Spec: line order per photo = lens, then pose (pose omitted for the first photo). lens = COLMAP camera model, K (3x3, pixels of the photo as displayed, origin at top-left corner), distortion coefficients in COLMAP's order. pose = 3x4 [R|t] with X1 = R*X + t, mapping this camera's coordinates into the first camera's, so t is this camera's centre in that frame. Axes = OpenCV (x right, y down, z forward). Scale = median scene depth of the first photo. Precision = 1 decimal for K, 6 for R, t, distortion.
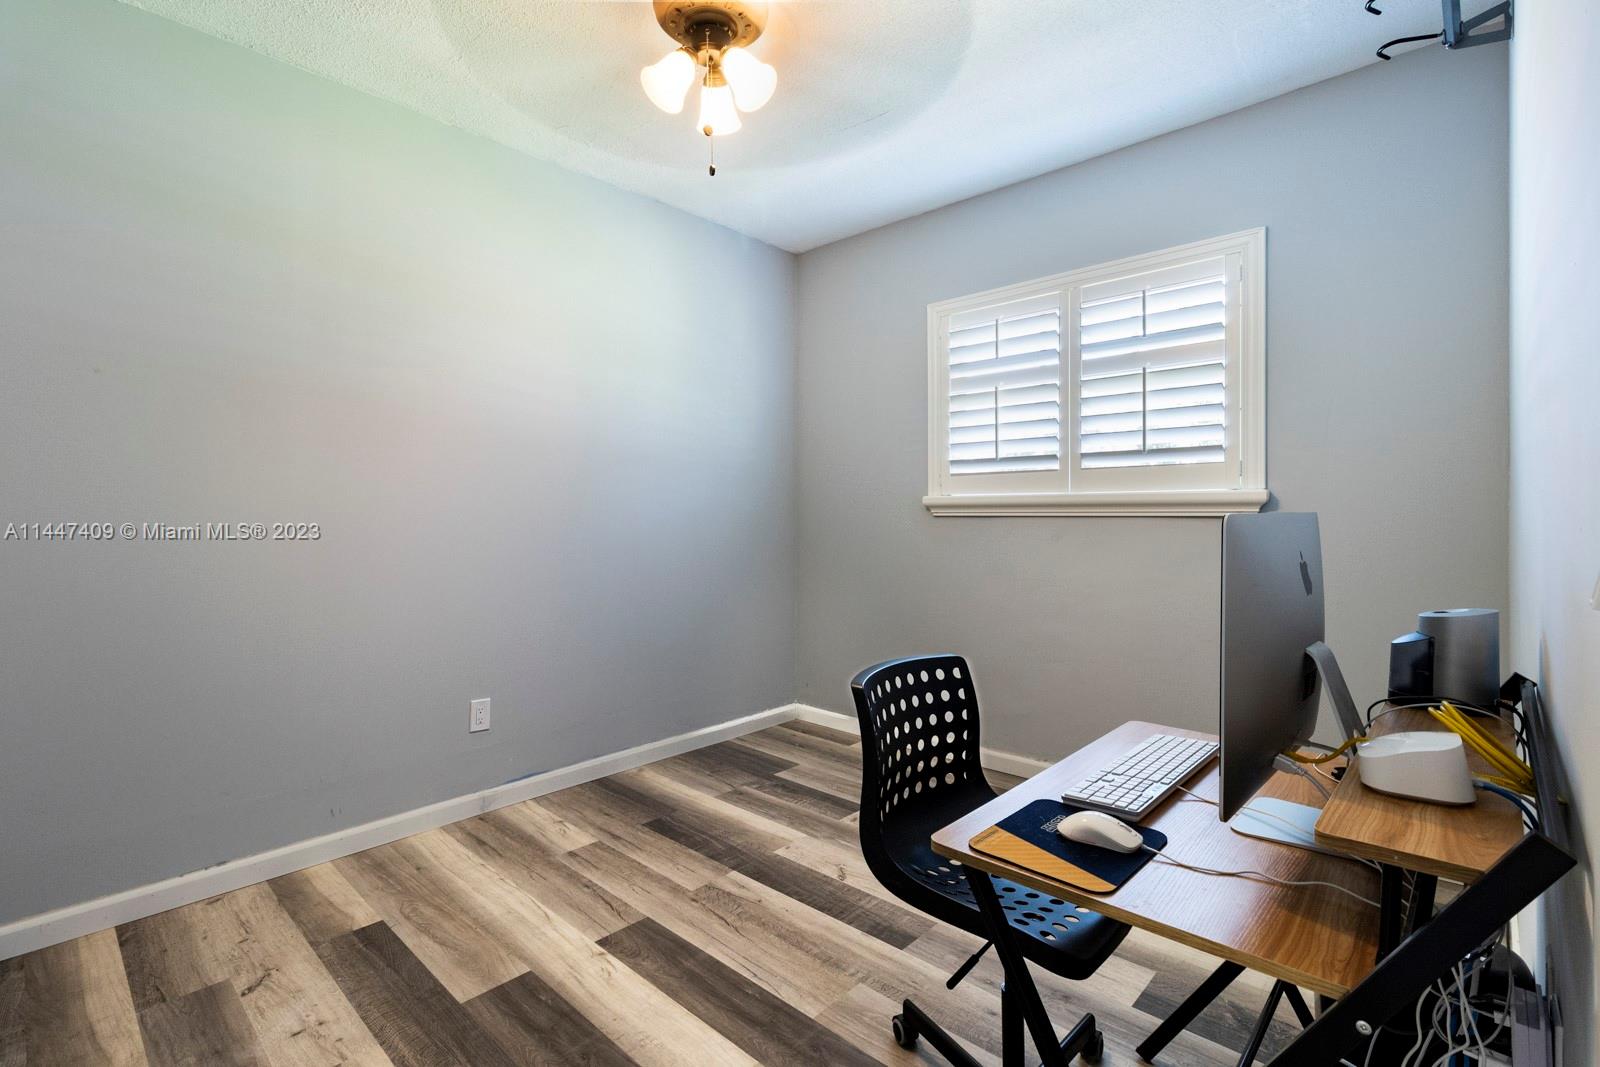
lens RADIAL K [[745.7, 0, 796.4], [0, 745.7, 508.3], [0, 0, 1]] dist [0.001471, 0.000147]
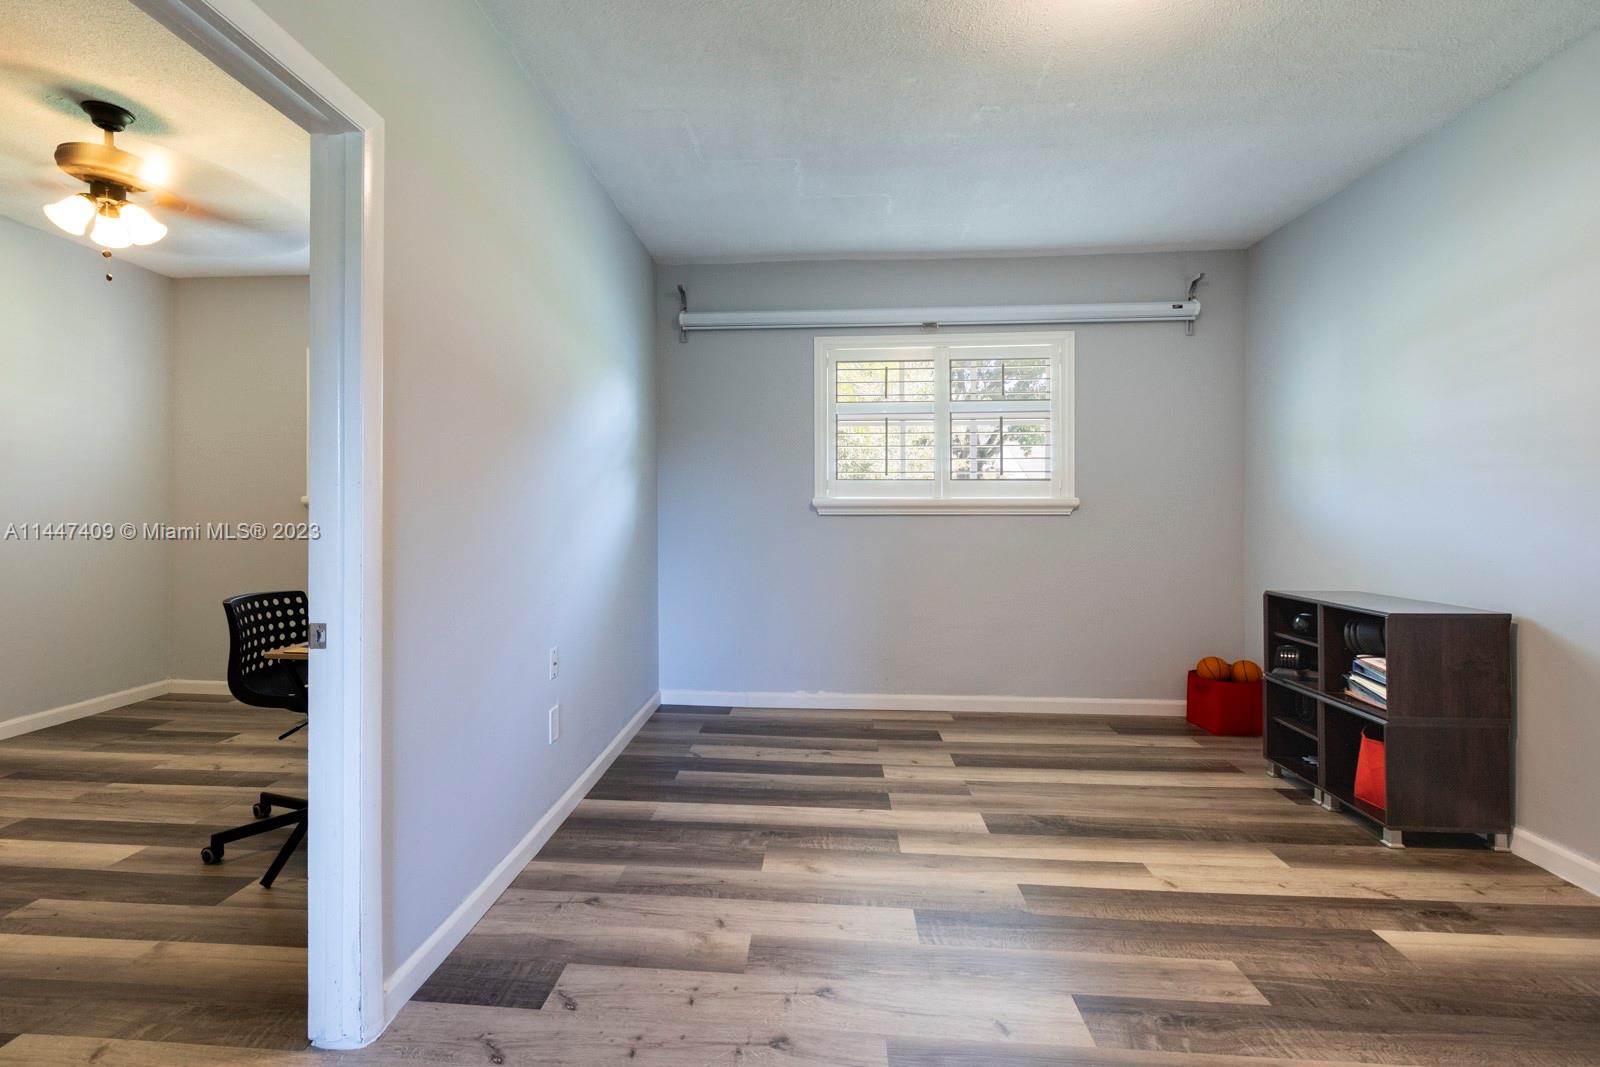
lens RADIAL K [[745.7, 0, 796.4], [0, 745.7, 508.3], [0, 0, 1]] dist [0.001471, 0.000147]
pose [[0.756563, 0.005862, 0.653895, -0.048697], [-0.007157, 0.999974, -0.000684, -0.005156], [-0.653882, -0.004163, 0.756585, -1.037737]]
